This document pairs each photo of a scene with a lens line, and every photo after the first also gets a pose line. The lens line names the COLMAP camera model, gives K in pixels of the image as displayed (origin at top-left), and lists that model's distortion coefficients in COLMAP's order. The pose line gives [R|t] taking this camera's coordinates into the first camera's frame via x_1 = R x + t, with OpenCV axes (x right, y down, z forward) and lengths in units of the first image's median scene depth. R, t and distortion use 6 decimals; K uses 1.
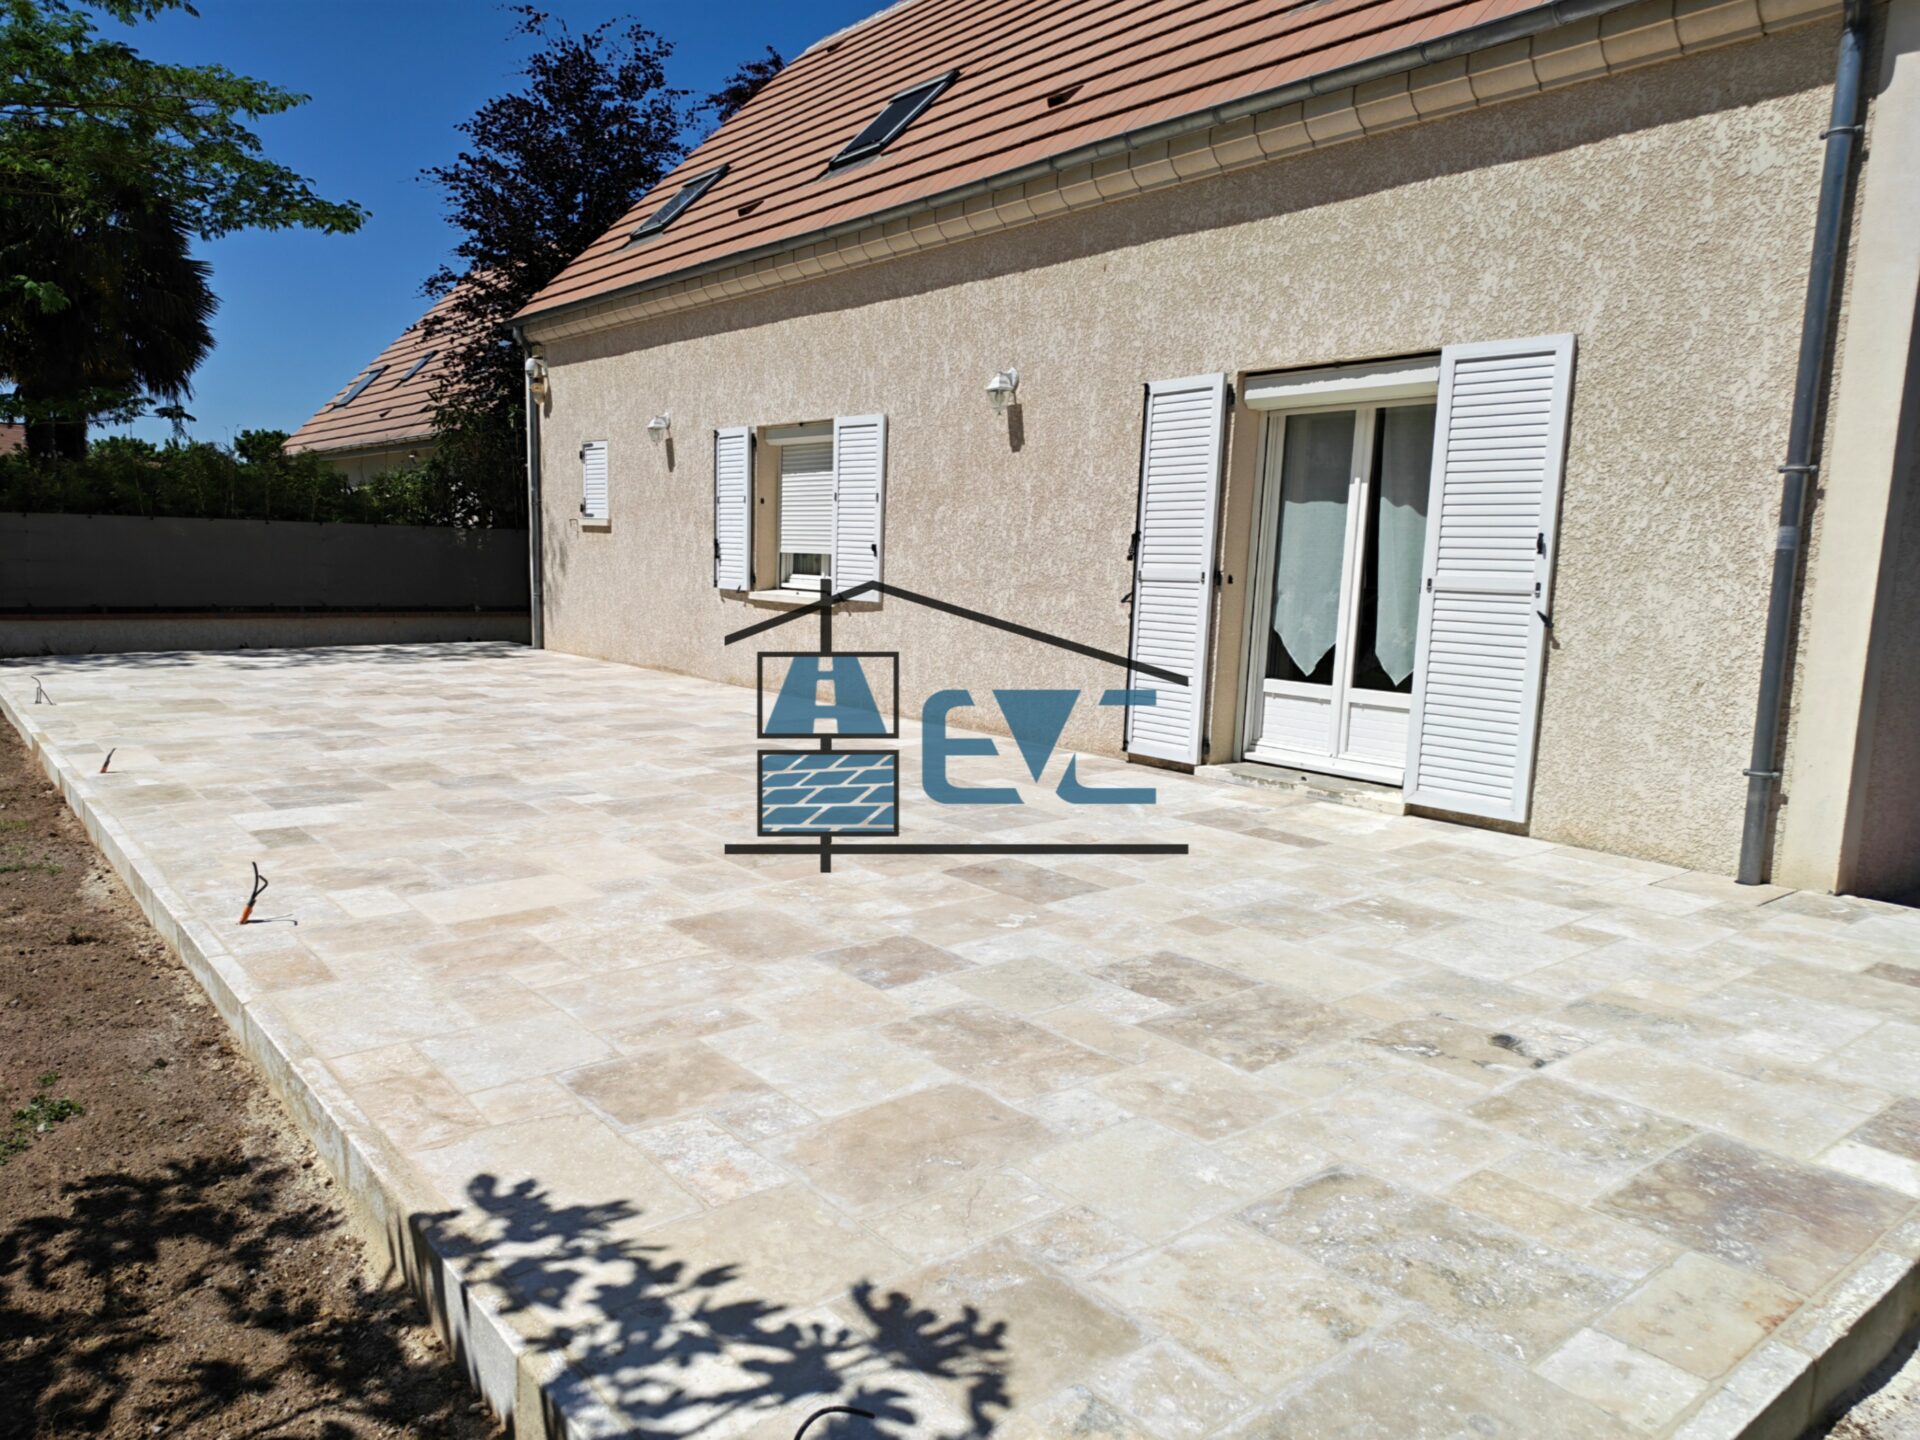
lens RADIAL K [[1307.5, 0, 945.0], [0, 1307.5, 738.5], [0, 0, 1]] dist [0.093006, -0.138478]
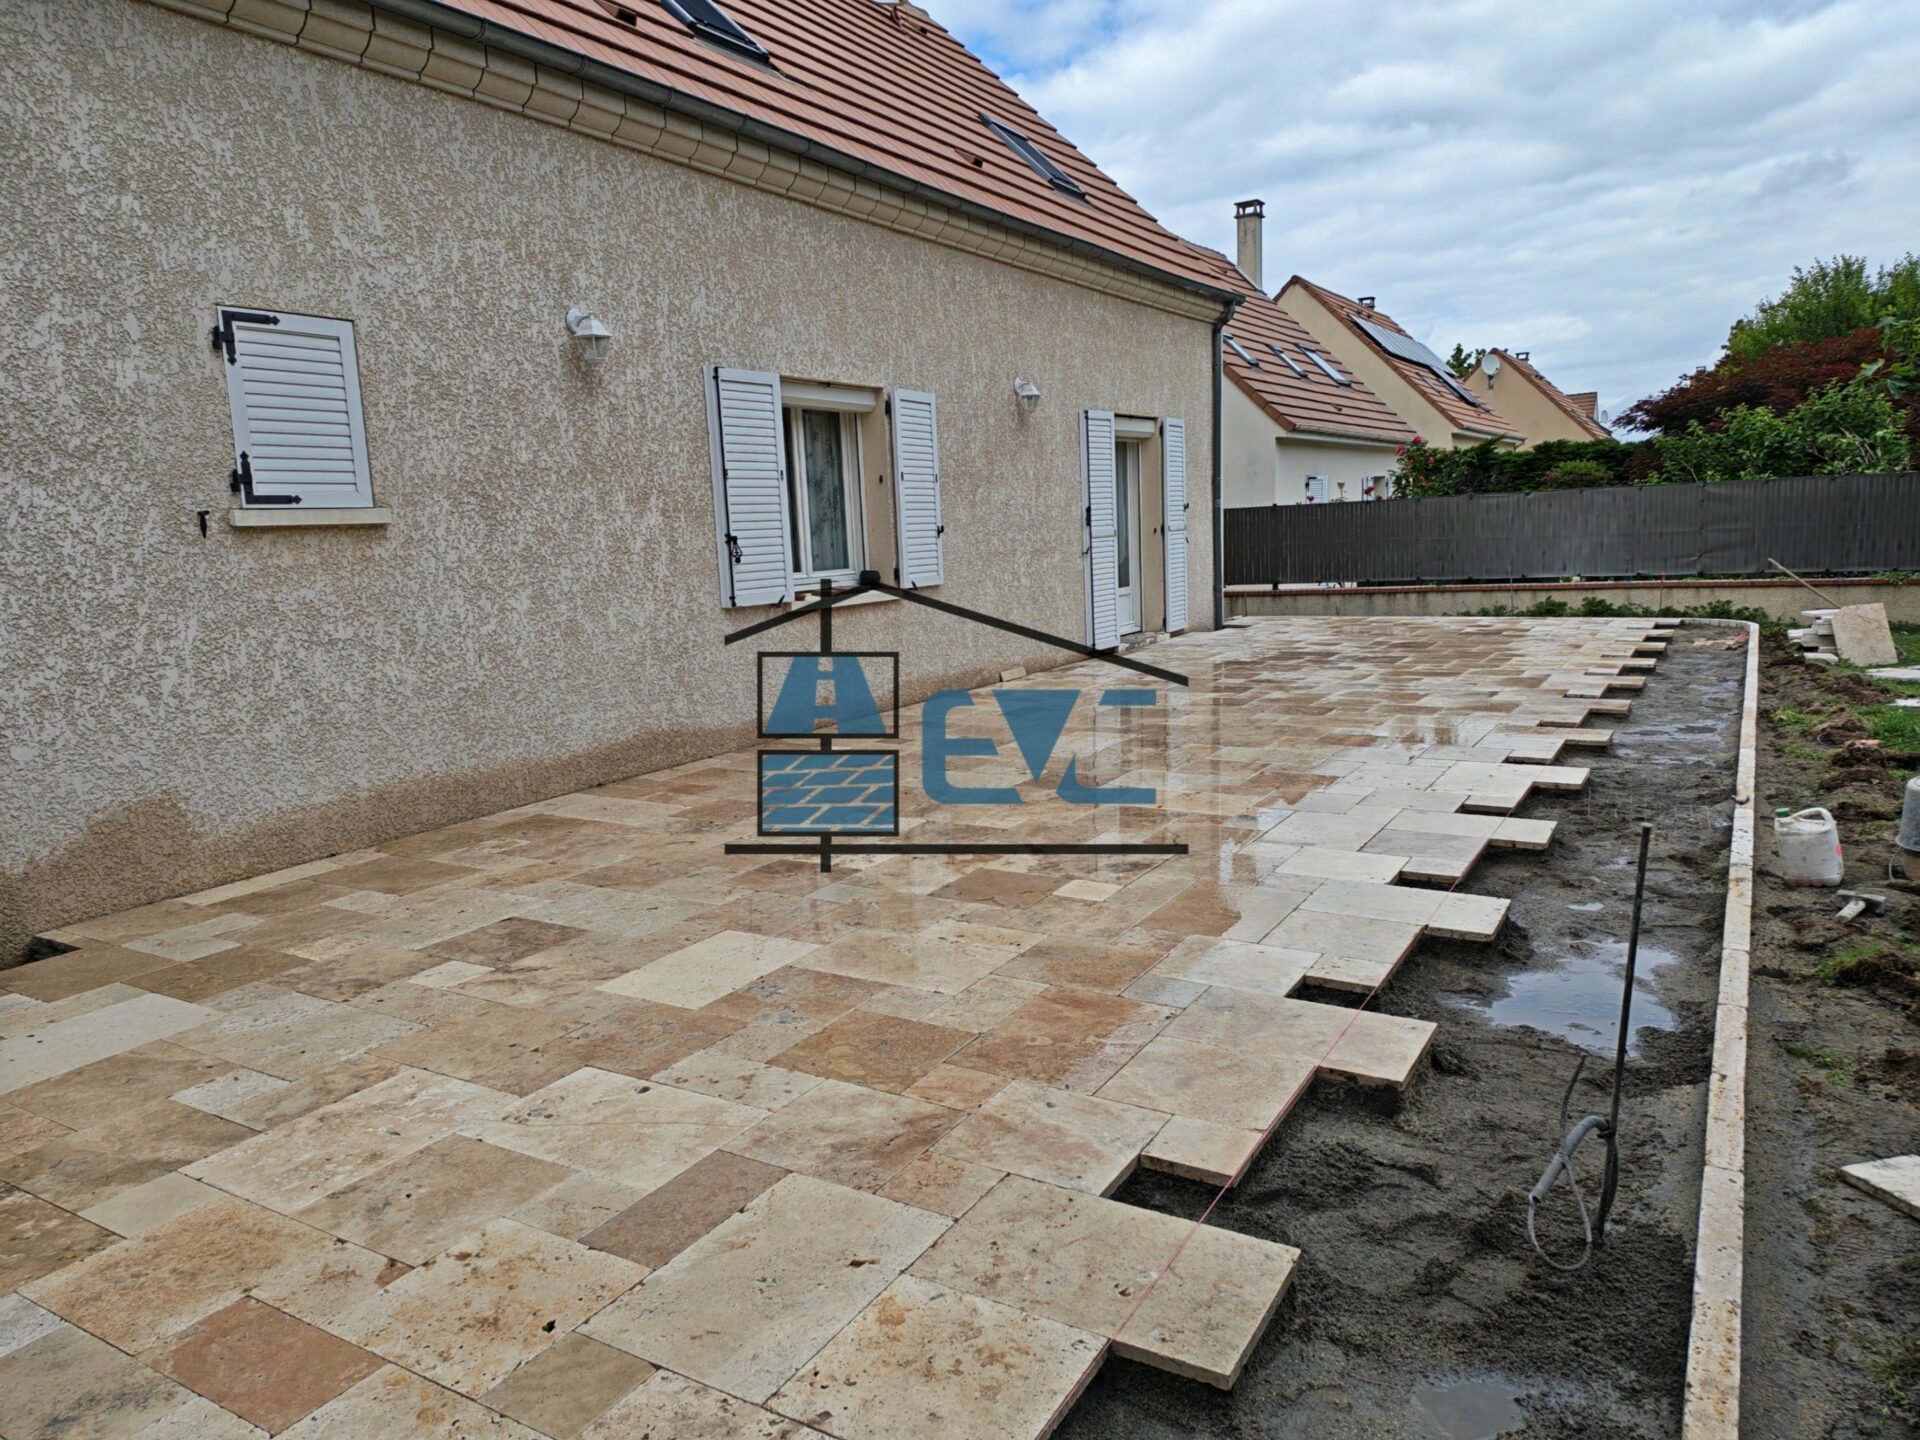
lens RADIAL K [[1300.2, 0, 894.8], [0, 1300.2, 712.1], [0, 0, 1]] dist [0.084229, -0.111586]
pose [[-0.311680, -0.146805, 0.938778, -1.582344], [0.171159, 0.963157, 0.207443, -0.357736], [-0.934645, 0.225336, -0.275070, 2.145063]]
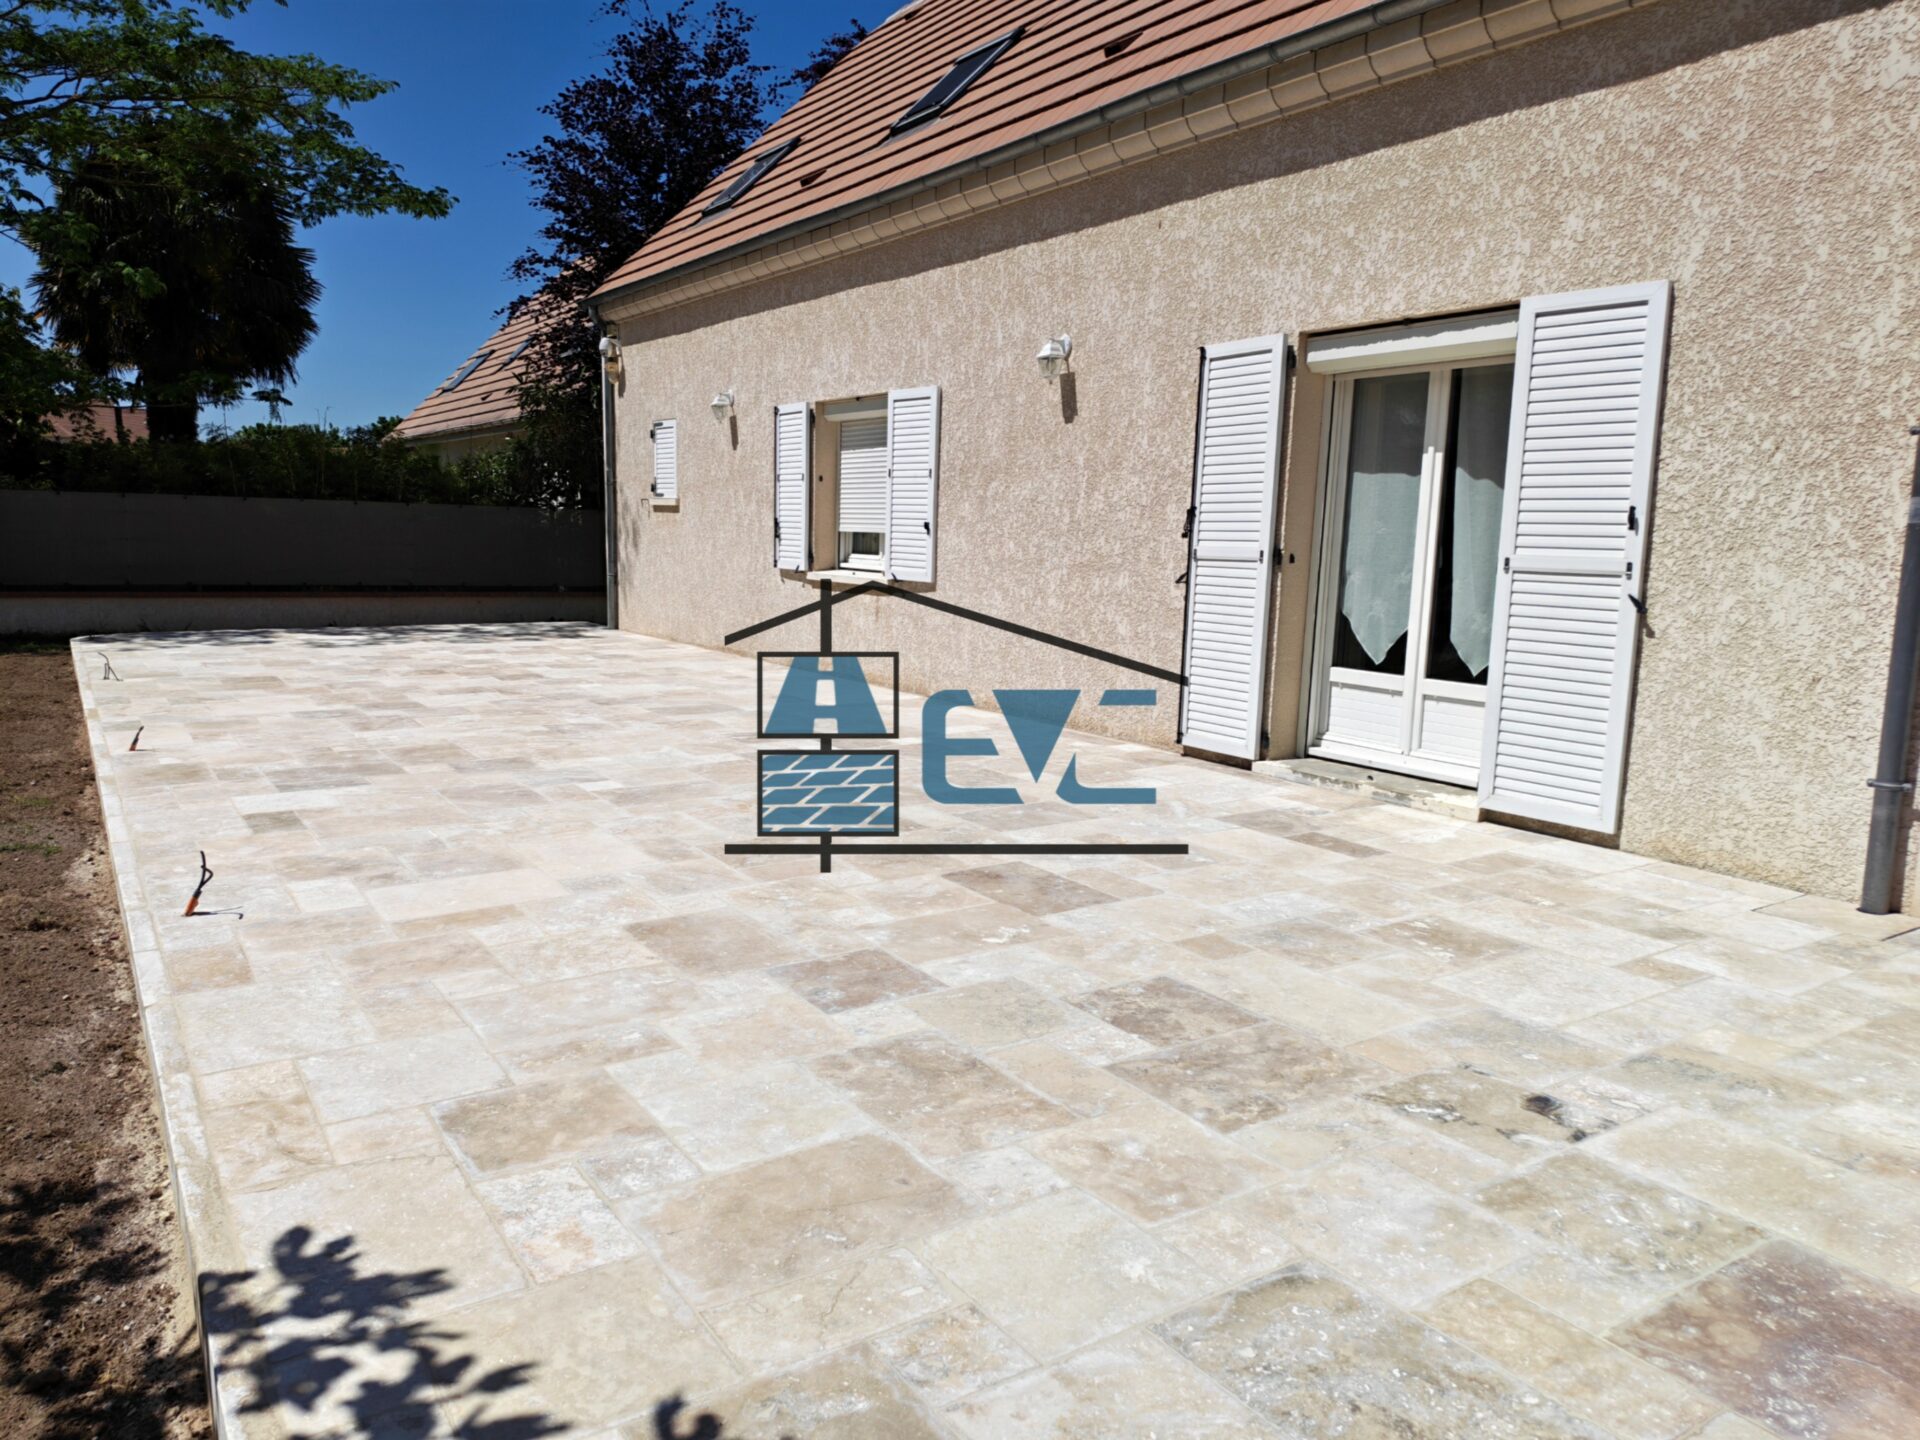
lens RADIAL K [[1319.1, 0, 927.6], [0, 1319.1, 709.5], [0, 0, 1]] dist [0.059518, -0.078788]
pose [[0.995336, 0.012682, -0.095630, 0.065143], [-0.013497, 0.999878, -0.007887, -0.005995], [0.095519, 0.009141, 0.995386, 0.068400]]
